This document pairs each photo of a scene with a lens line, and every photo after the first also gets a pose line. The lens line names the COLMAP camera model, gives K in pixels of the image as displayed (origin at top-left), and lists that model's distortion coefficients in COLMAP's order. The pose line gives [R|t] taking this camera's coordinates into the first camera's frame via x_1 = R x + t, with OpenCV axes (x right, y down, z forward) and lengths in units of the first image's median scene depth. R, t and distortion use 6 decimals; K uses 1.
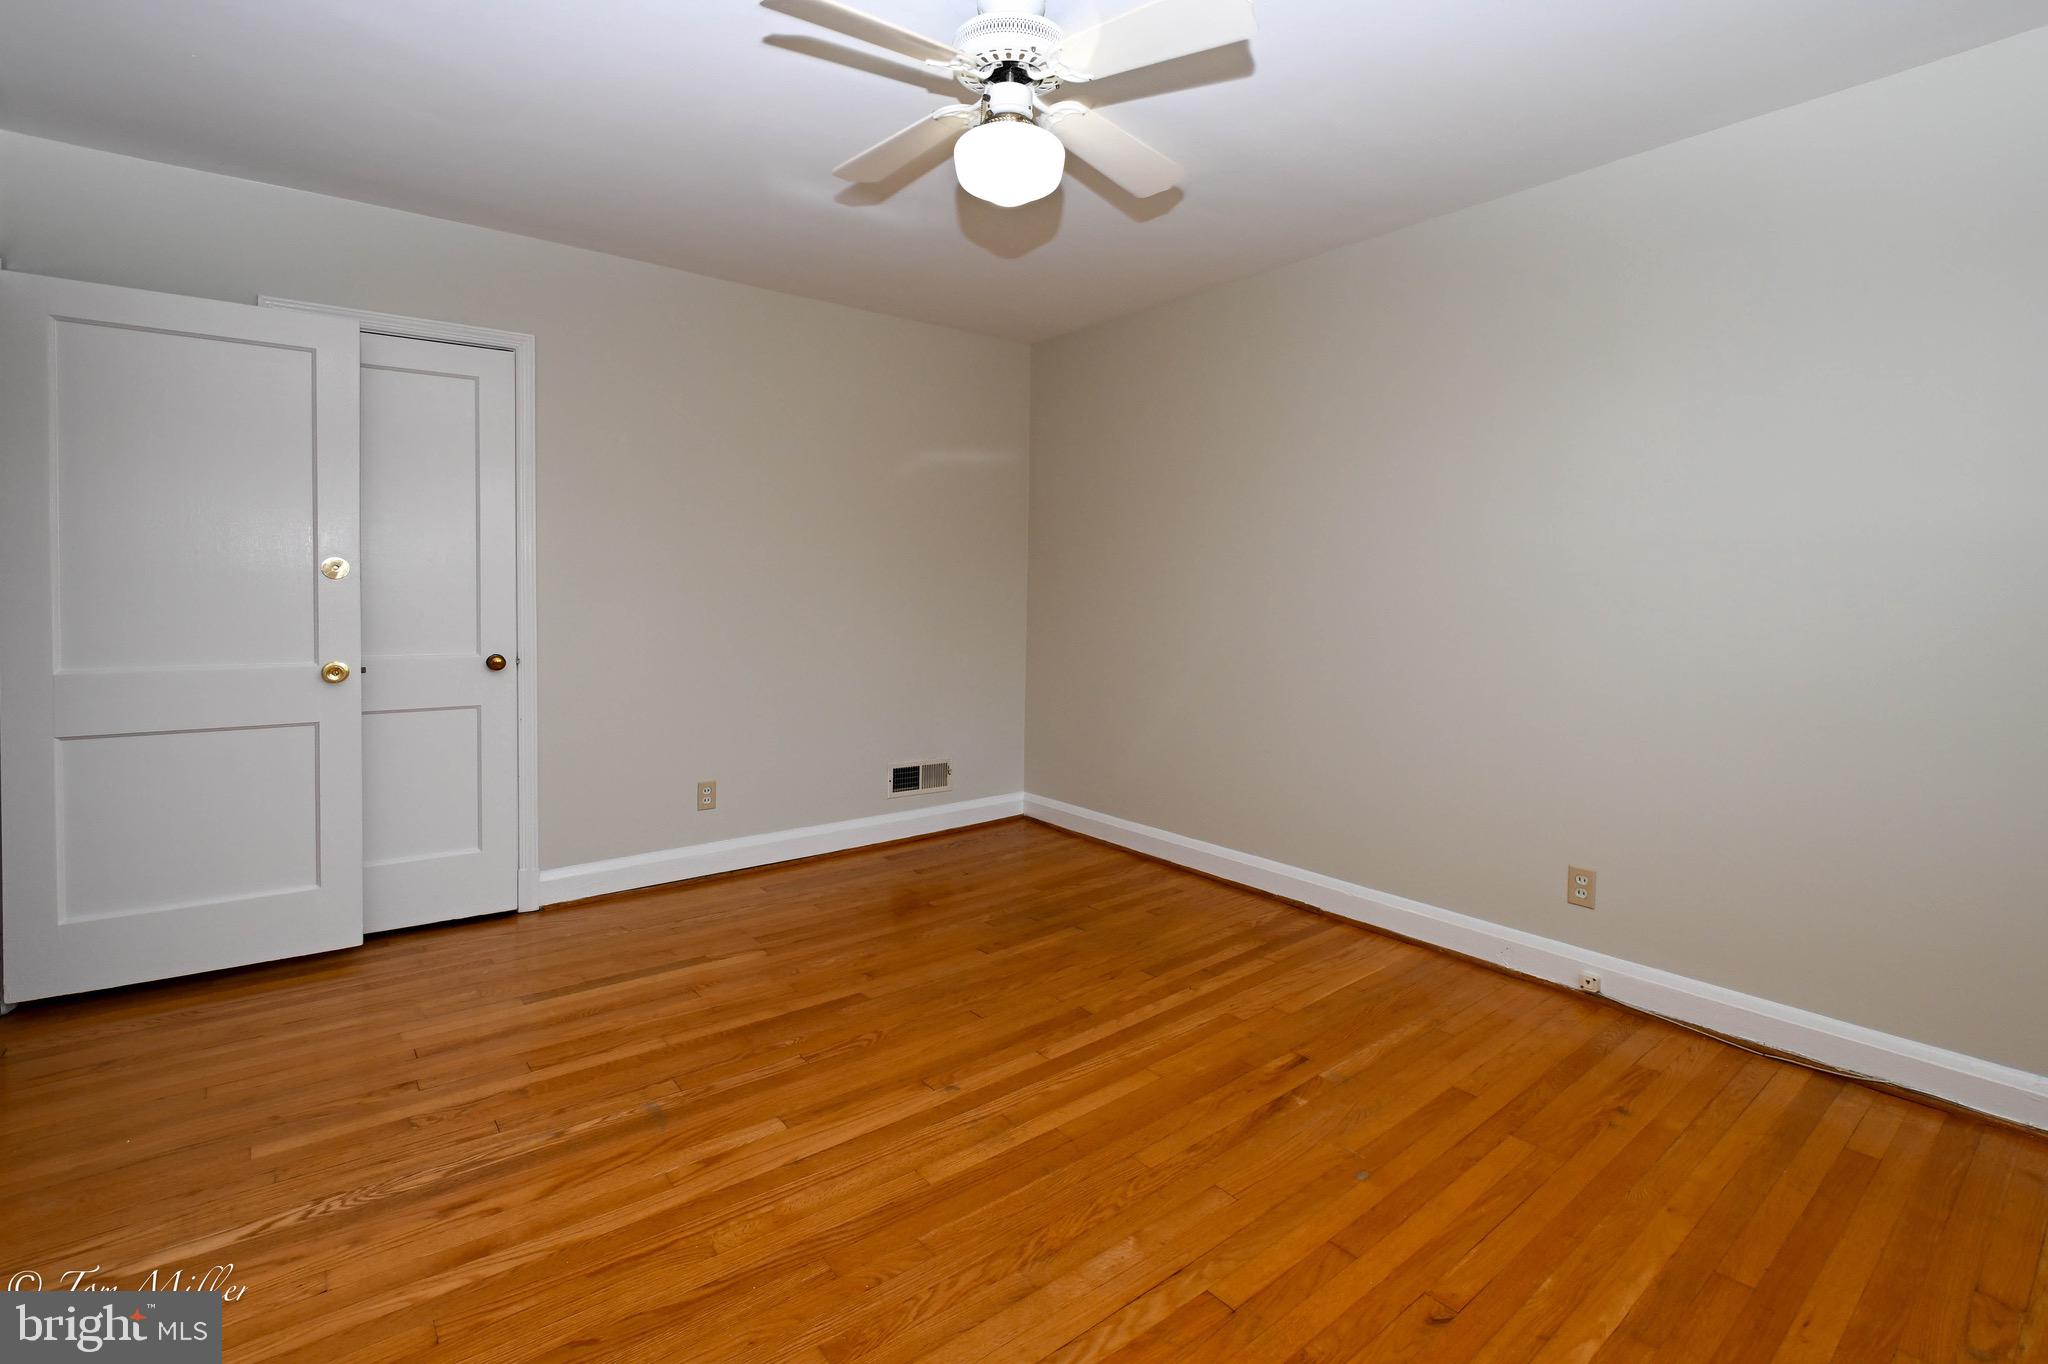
lens RADIAL K [[930.6, 0, 1020.4], [0, 930.6, 681.8], [0, 0, 1]] dist [0.012355, -0.003201]
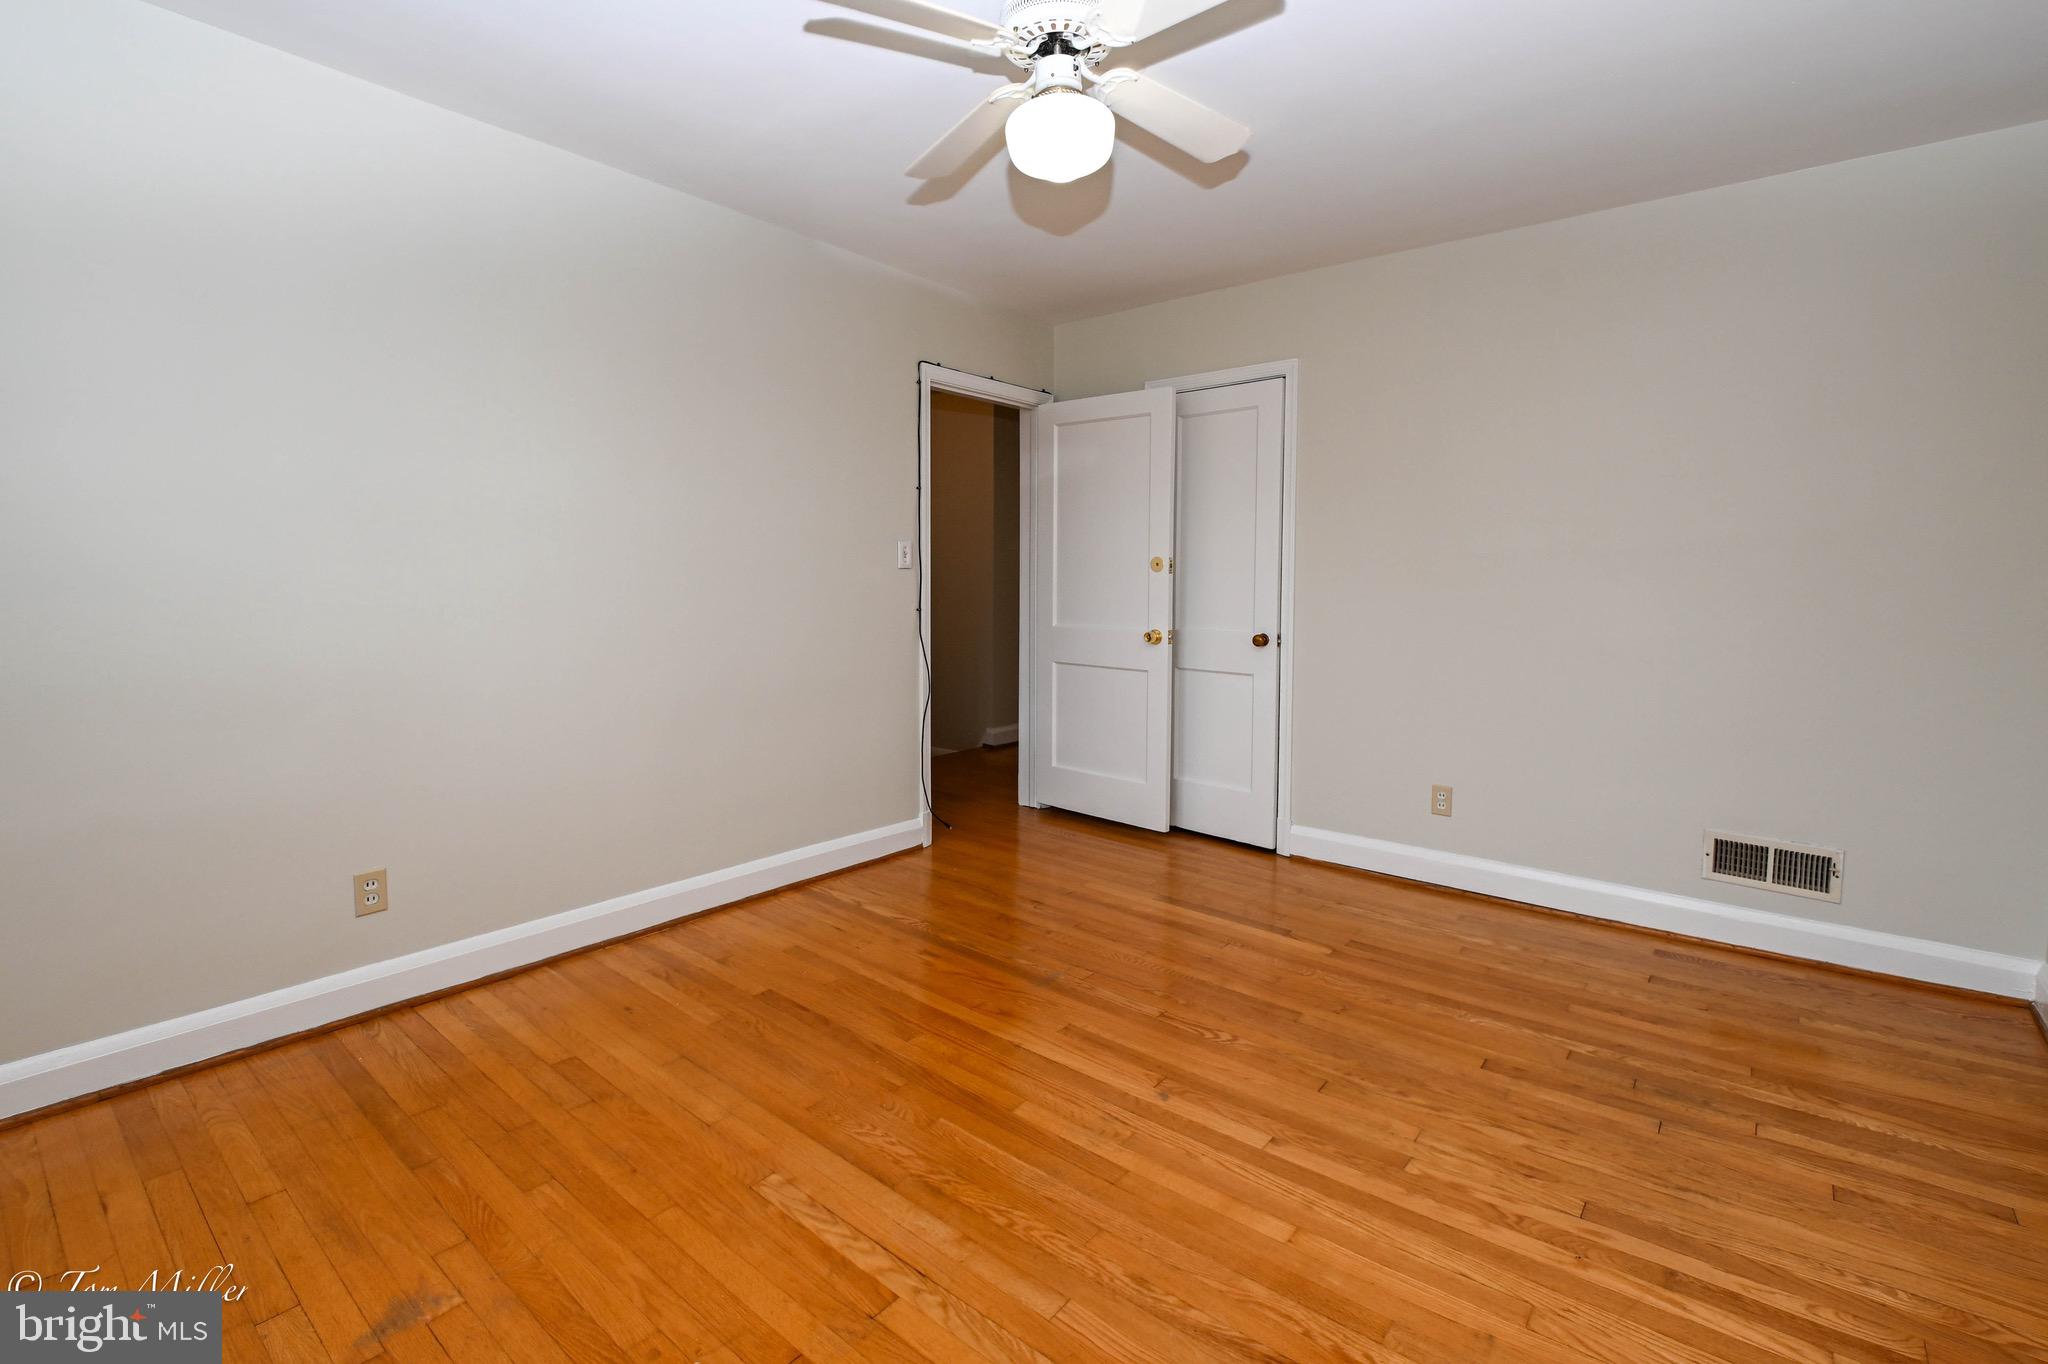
lens RADIAL K [[930.6, 0, 1019.9], [0, 930.6, 681.4], [0, 0, 1]] dist [0.012355, -0.003201]
pose [[0.218271, 0.107679, -0.969929, 0.620425], [-0.104805, 0.990732, 0.086403, -0.043769], [0.970244, 0.082795, 0.227533, 0.479428]]
